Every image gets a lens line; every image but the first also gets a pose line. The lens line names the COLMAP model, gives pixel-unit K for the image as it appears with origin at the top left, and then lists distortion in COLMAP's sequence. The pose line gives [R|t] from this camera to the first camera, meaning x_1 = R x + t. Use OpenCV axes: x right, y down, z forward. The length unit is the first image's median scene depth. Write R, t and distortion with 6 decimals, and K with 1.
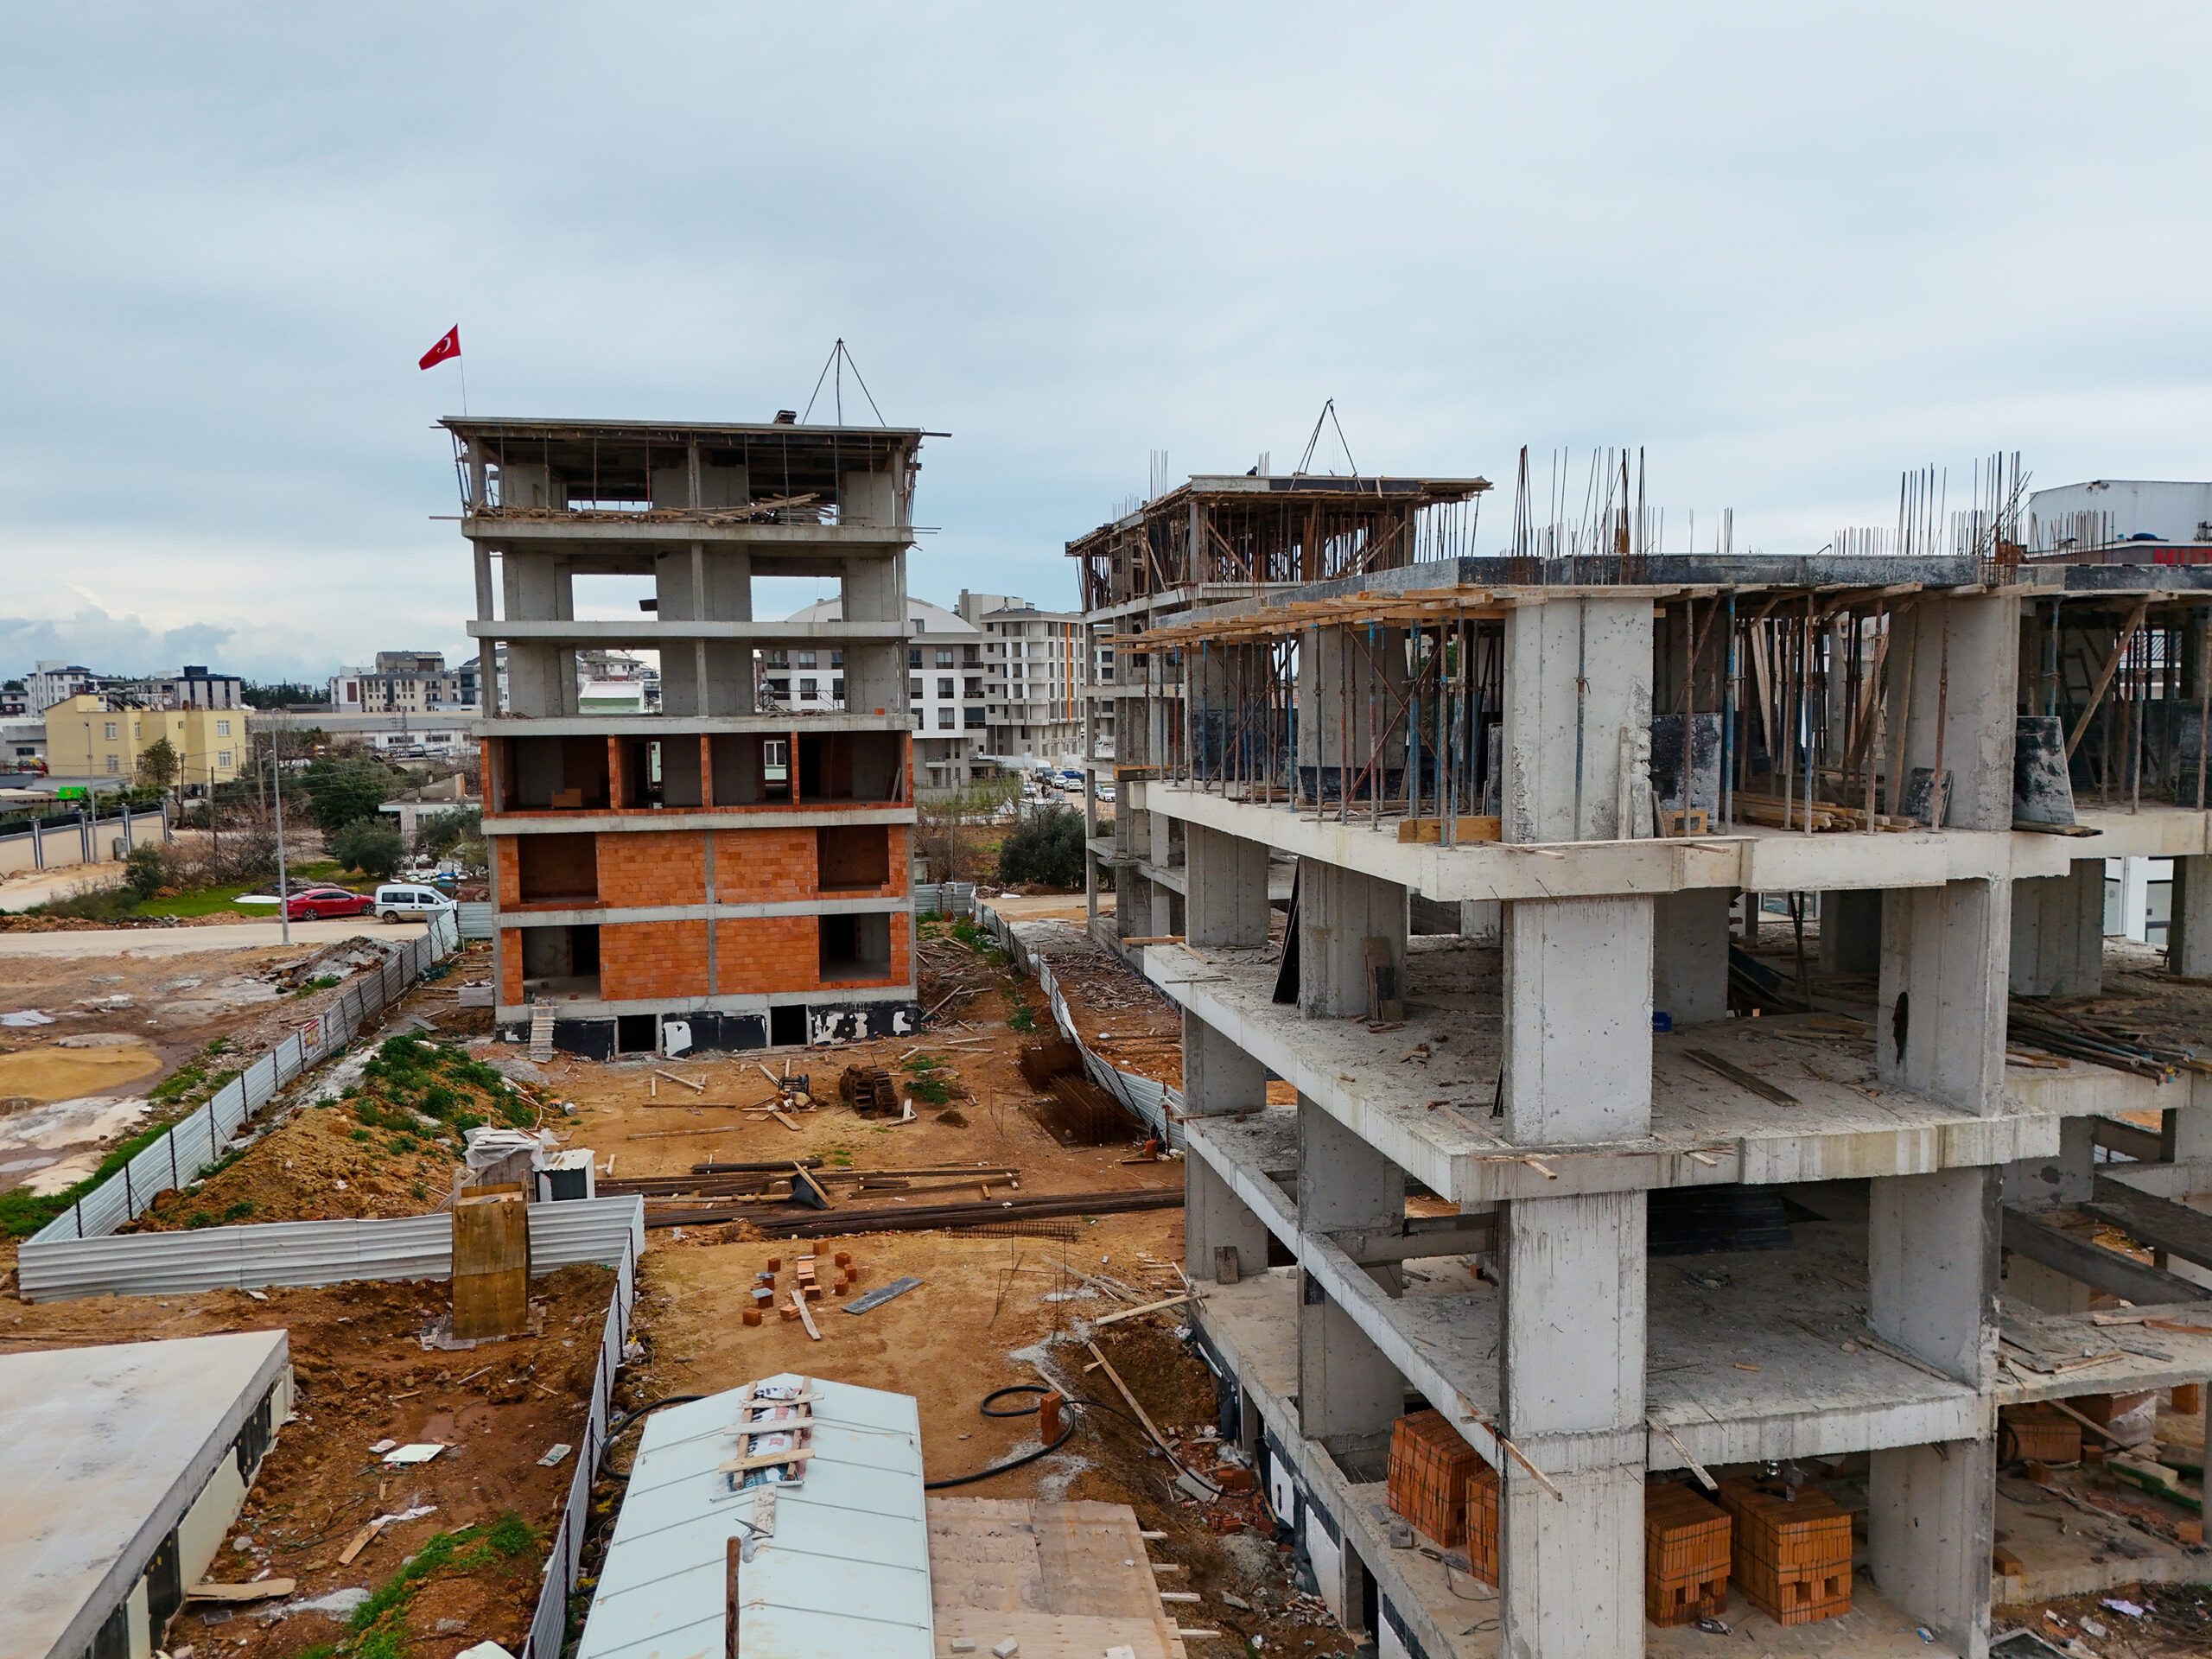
lens RADIAL K [[1623.8, 0, 1105.0], [0, 1623.8, 827.8], [0, 0, 1]] dist [0.069776, -0.061698]
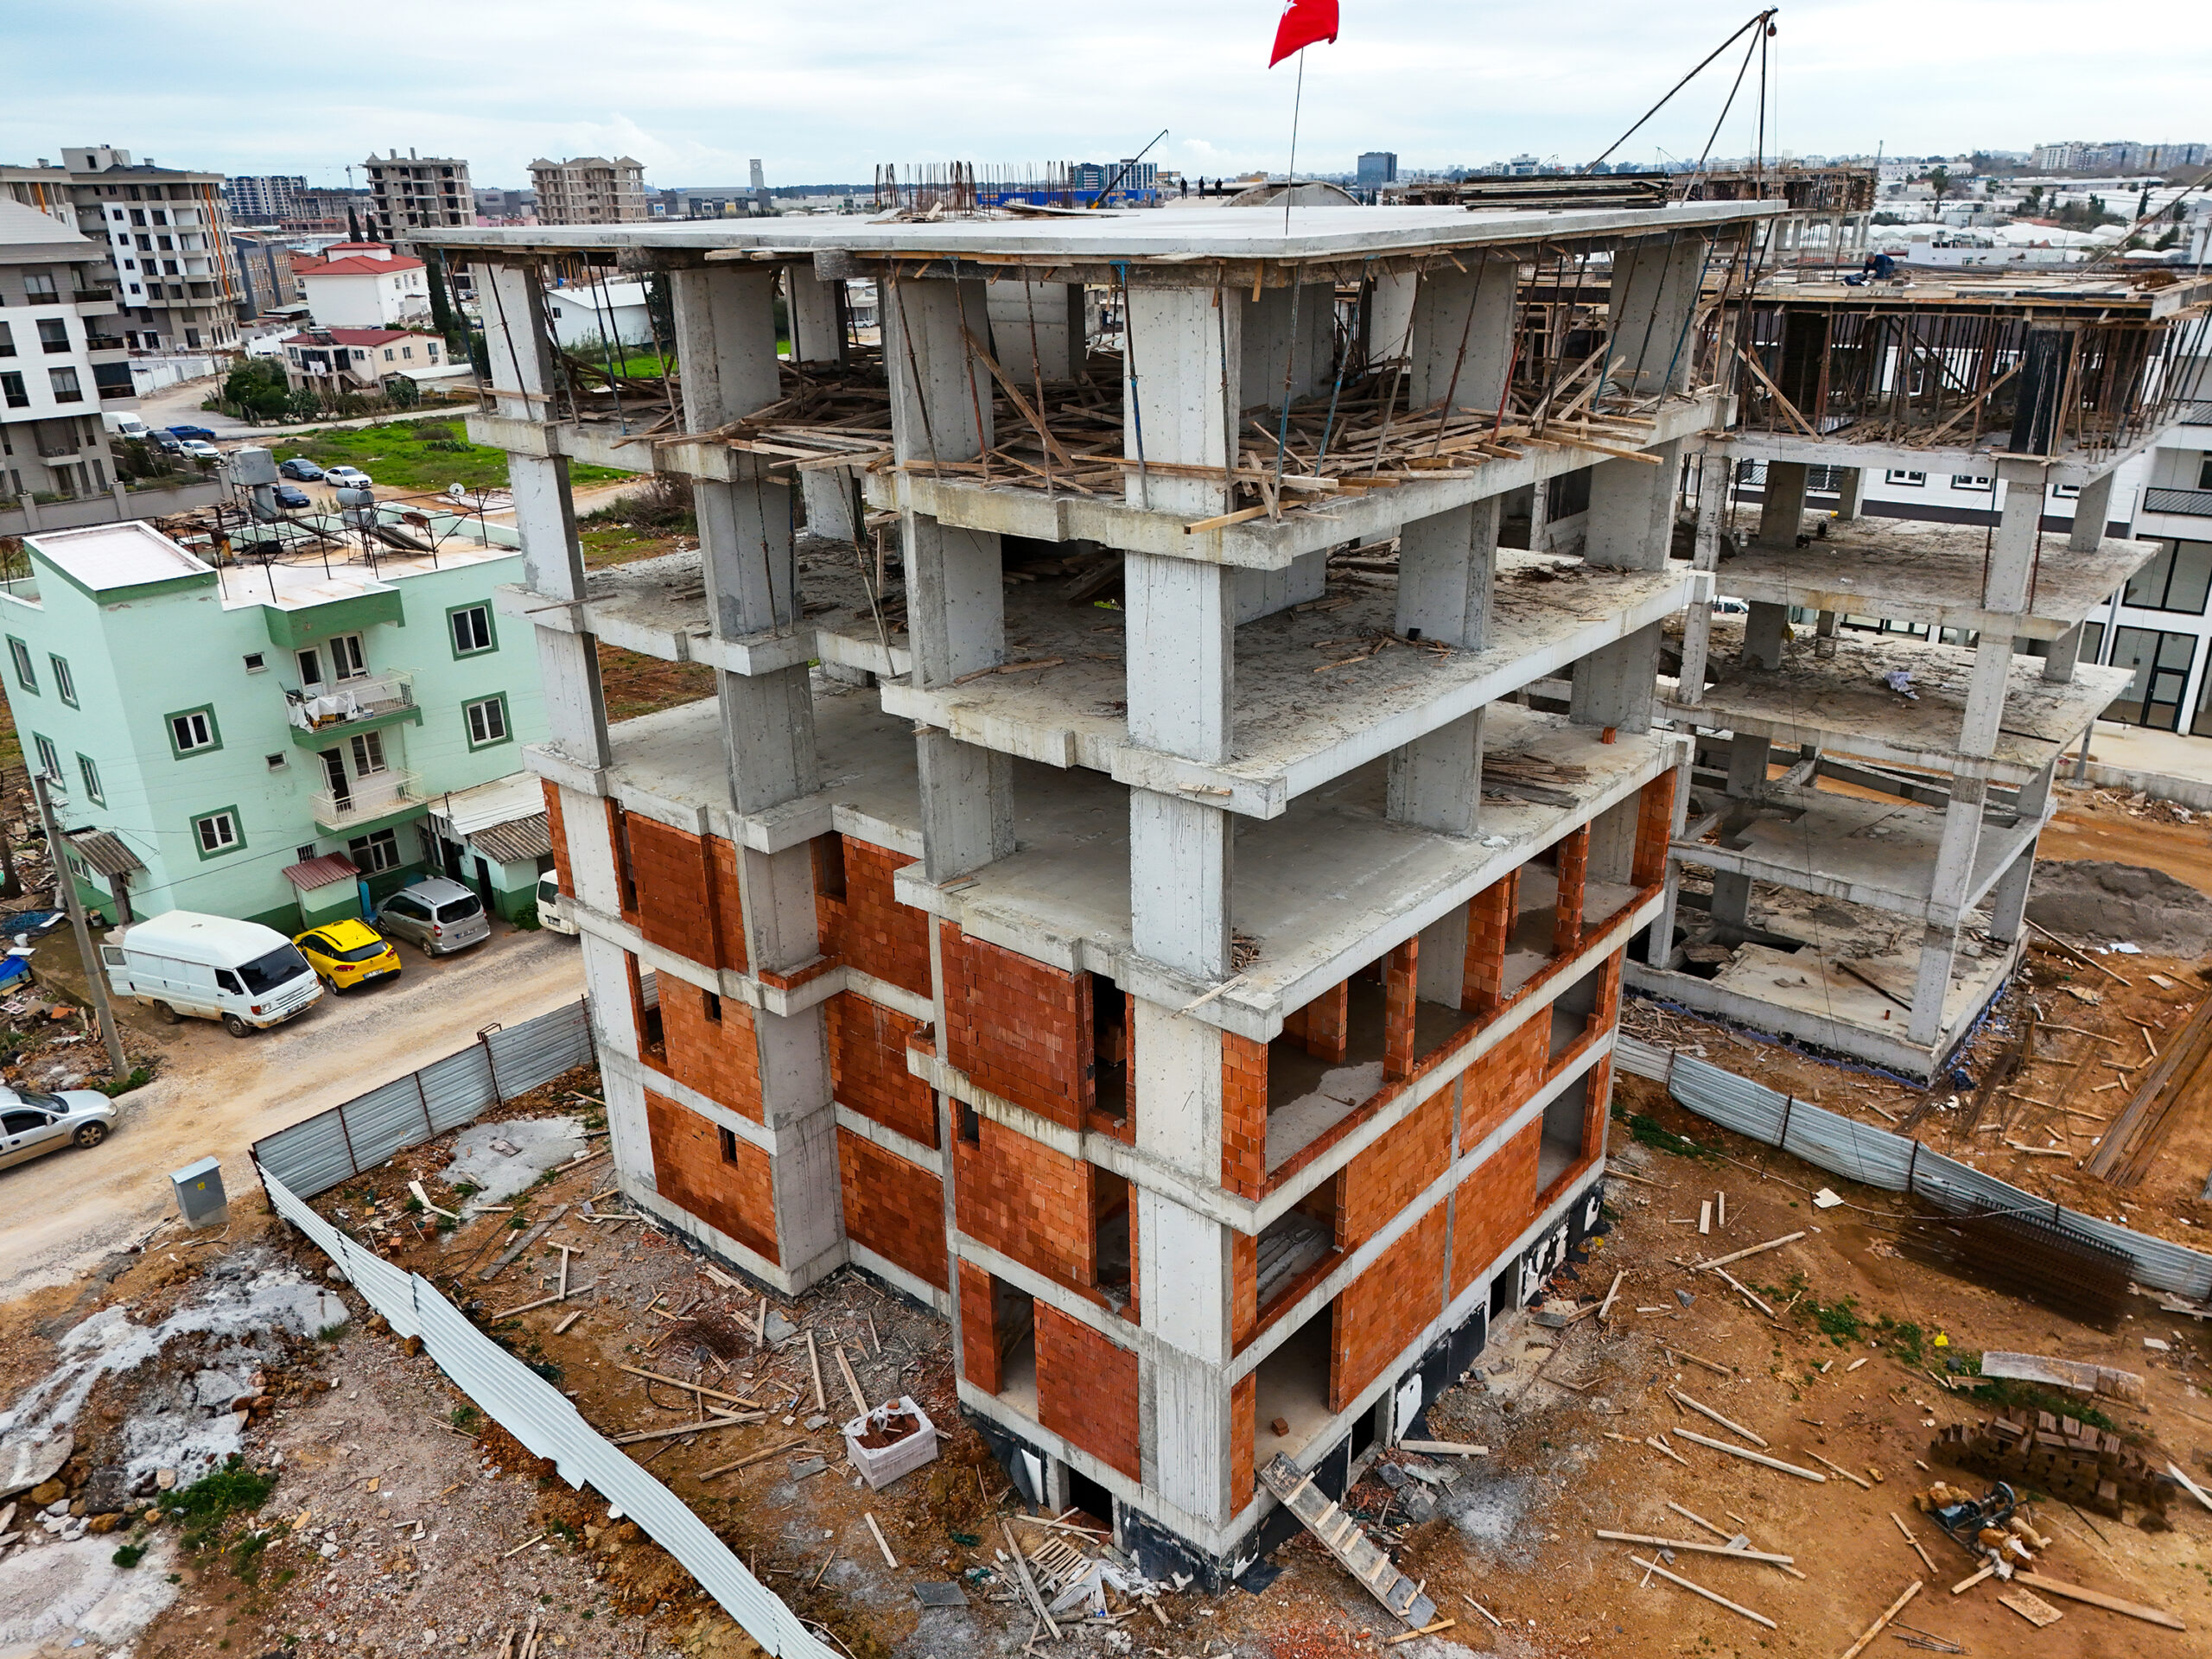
lens RADIAL K [[1623.8, 0, 1103.8], [0, 1623.8, 824.6], [0, 0, 1]] dist [0.069776, -0.061698]
pose [[0.786572, -0.229866, 0.573119, -1.006047], [0.063107, 0.953195, 0.295696, -0.367316], [-0.614265, -0.196419, 0.764263, 1.134177]]
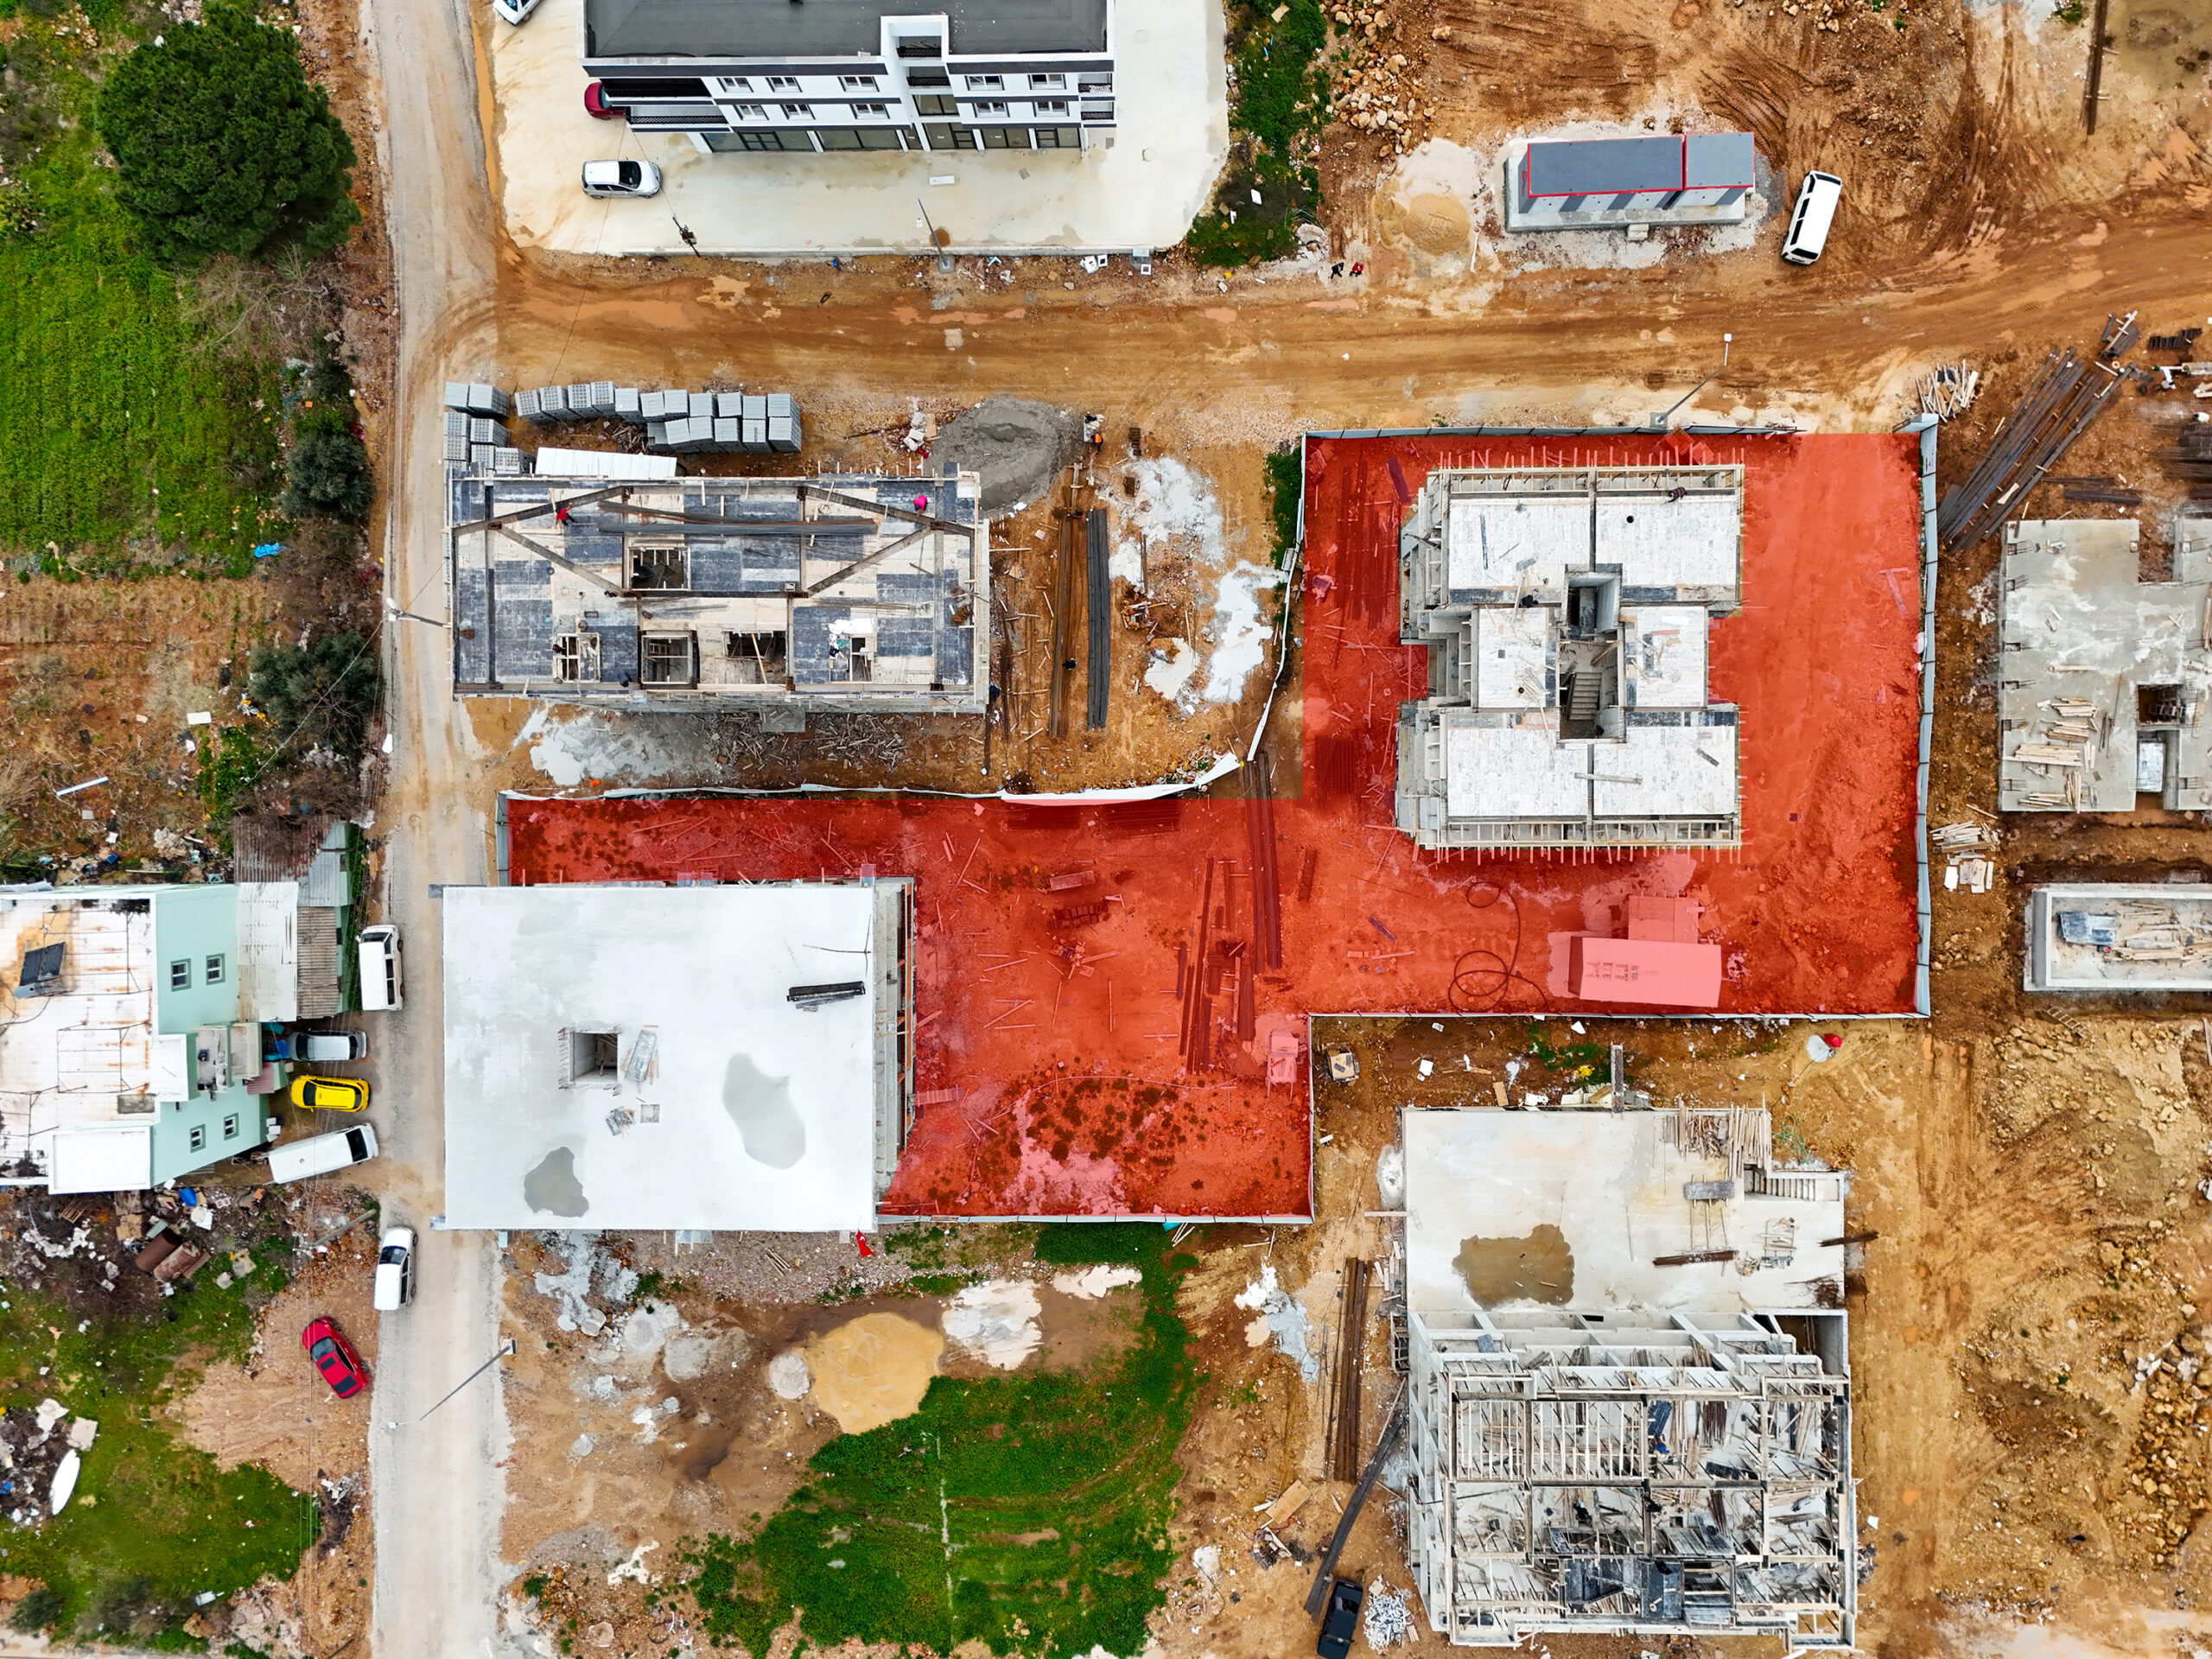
lens RADIAL K [[1623.8, 0, 1103.3], [0, 1623.8, 826.1], [0, 0, 1]] dist [0.069776, -0.061698]
pose [[0.198692, -0.979963, -0.013892, -0.013623], [0.110595, 0.008335, 0.993831, -2.462069], [-0.973802, -0.199003, 0.110035, 1.113832]]
